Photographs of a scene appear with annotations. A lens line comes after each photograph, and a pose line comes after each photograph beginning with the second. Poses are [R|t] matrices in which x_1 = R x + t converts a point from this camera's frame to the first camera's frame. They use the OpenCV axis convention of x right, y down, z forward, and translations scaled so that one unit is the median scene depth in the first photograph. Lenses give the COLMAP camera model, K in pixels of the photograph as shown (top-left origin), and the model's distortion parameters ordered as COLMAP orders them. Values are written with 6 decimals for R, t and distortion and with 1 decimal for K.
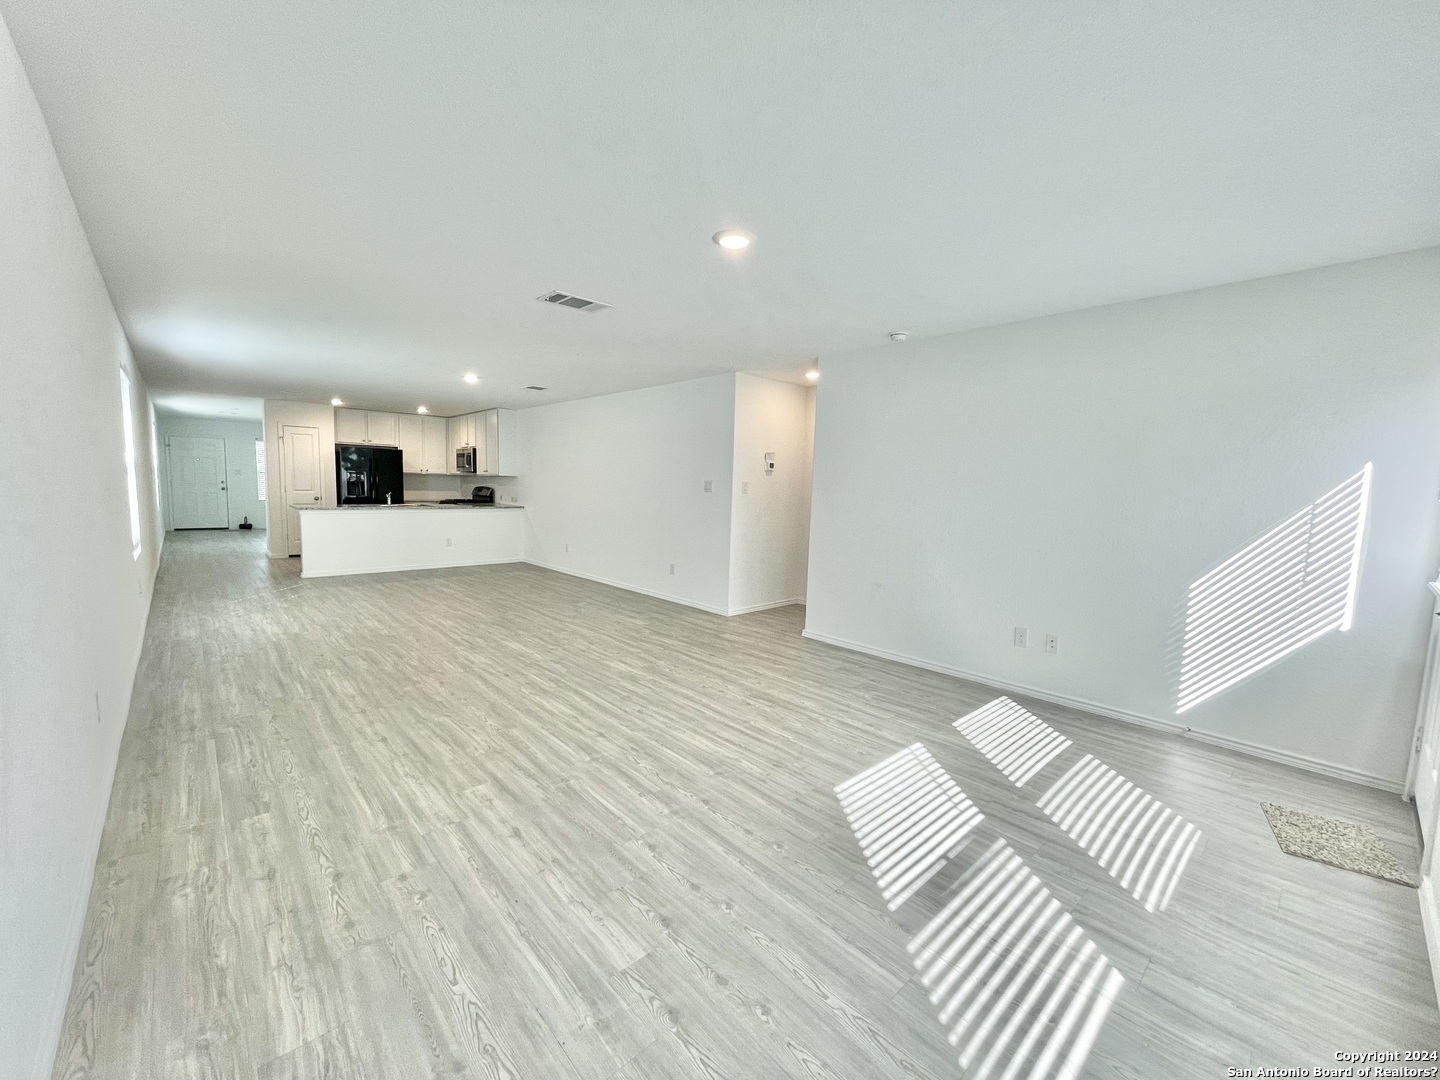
lens RADIAL K [[583.4, 0, 721.6], [0, 583.4, 539.8], [0, 0, 1]] dist [-0.000974, -0.000461]
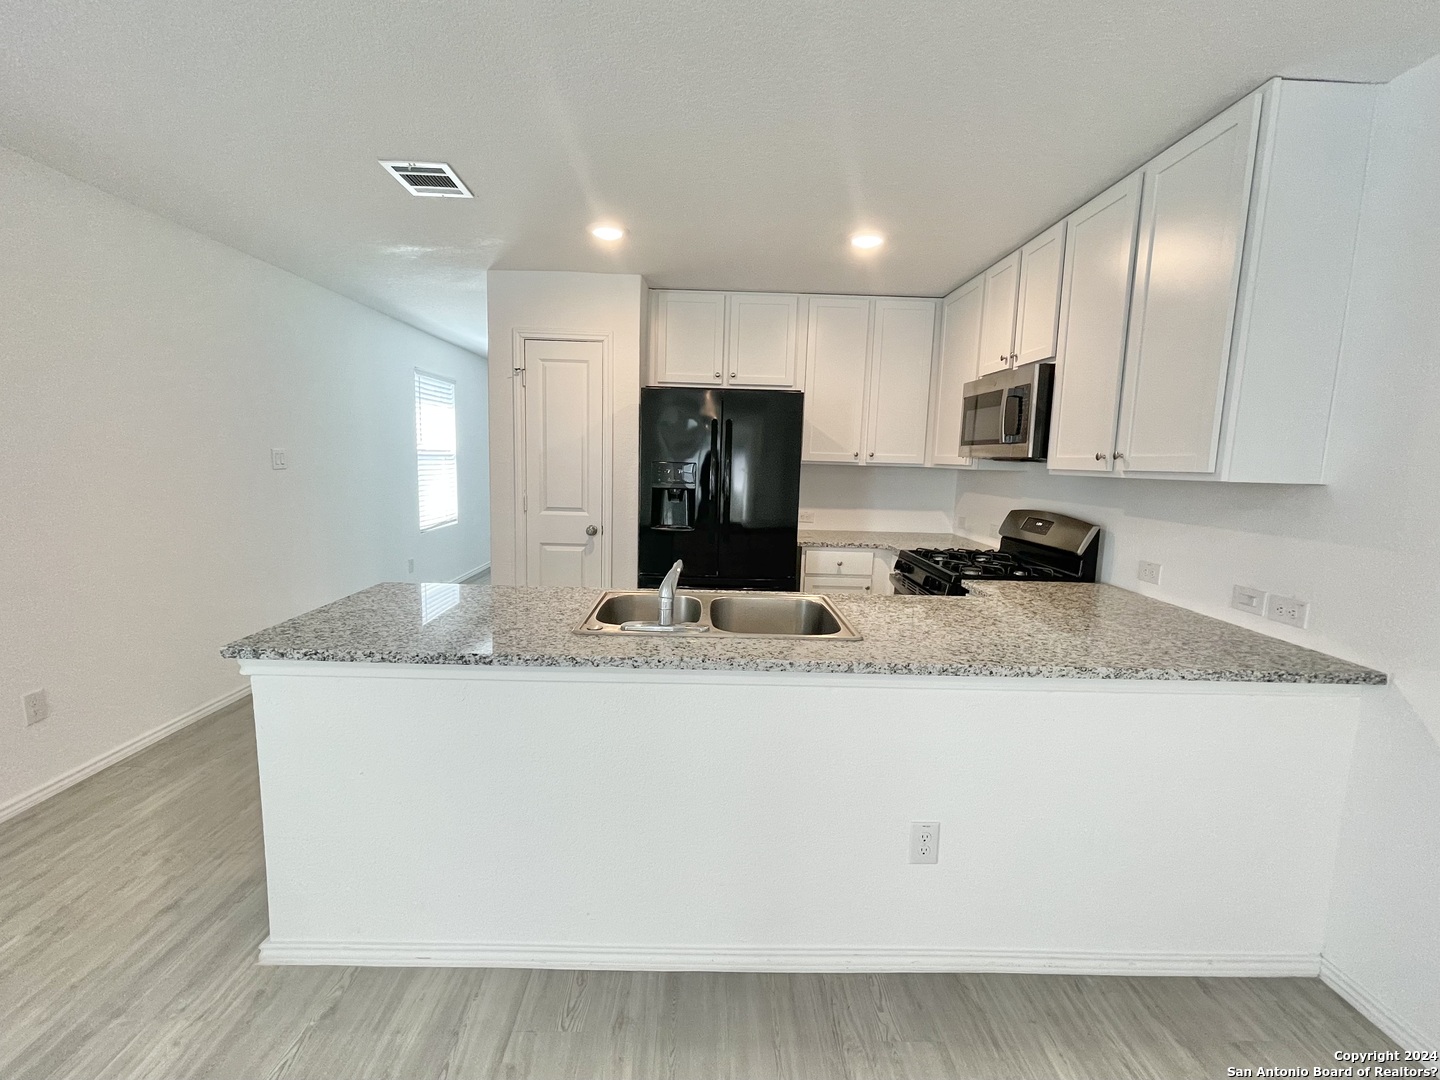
lens RADIAL K [[627.8, 0, 716.4], [0, 627.8, 536.9], [0, 0, 1]] dist [-0.001807, -0.000060]
pose [[0.746941, 0.079633, -0.660104, -0.341874], [-0.071639, 0.996661, 0.039171, -0.082912], [0.661020, 0.018030, 0.750152, 0.699155]]
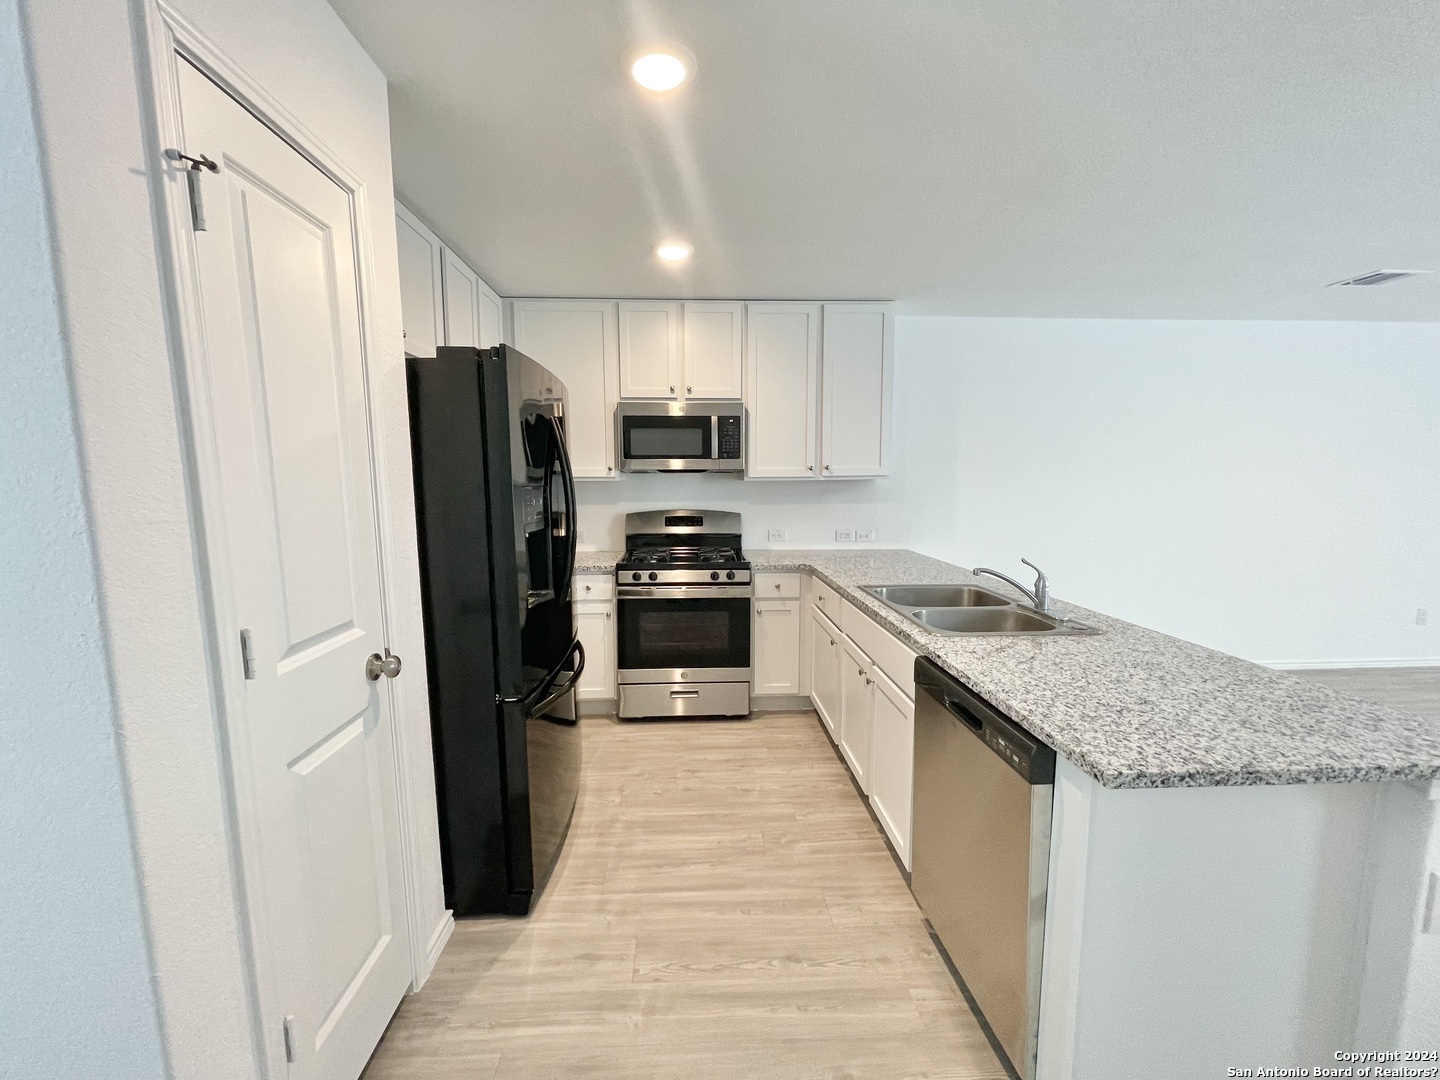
lens RADIAL K [[583.4, 0, 716.0], [0, 583.4, 537.3], [0, 0, 1]] dist [-0.000974, -0.000461]
pose [[0.640264, -0.108489, 0.760456, -0.698839], [0.097142, 0.993464, 0.059942, -0.098219], [-0.761988, 0.035494, 0.646618, 0.779112]]
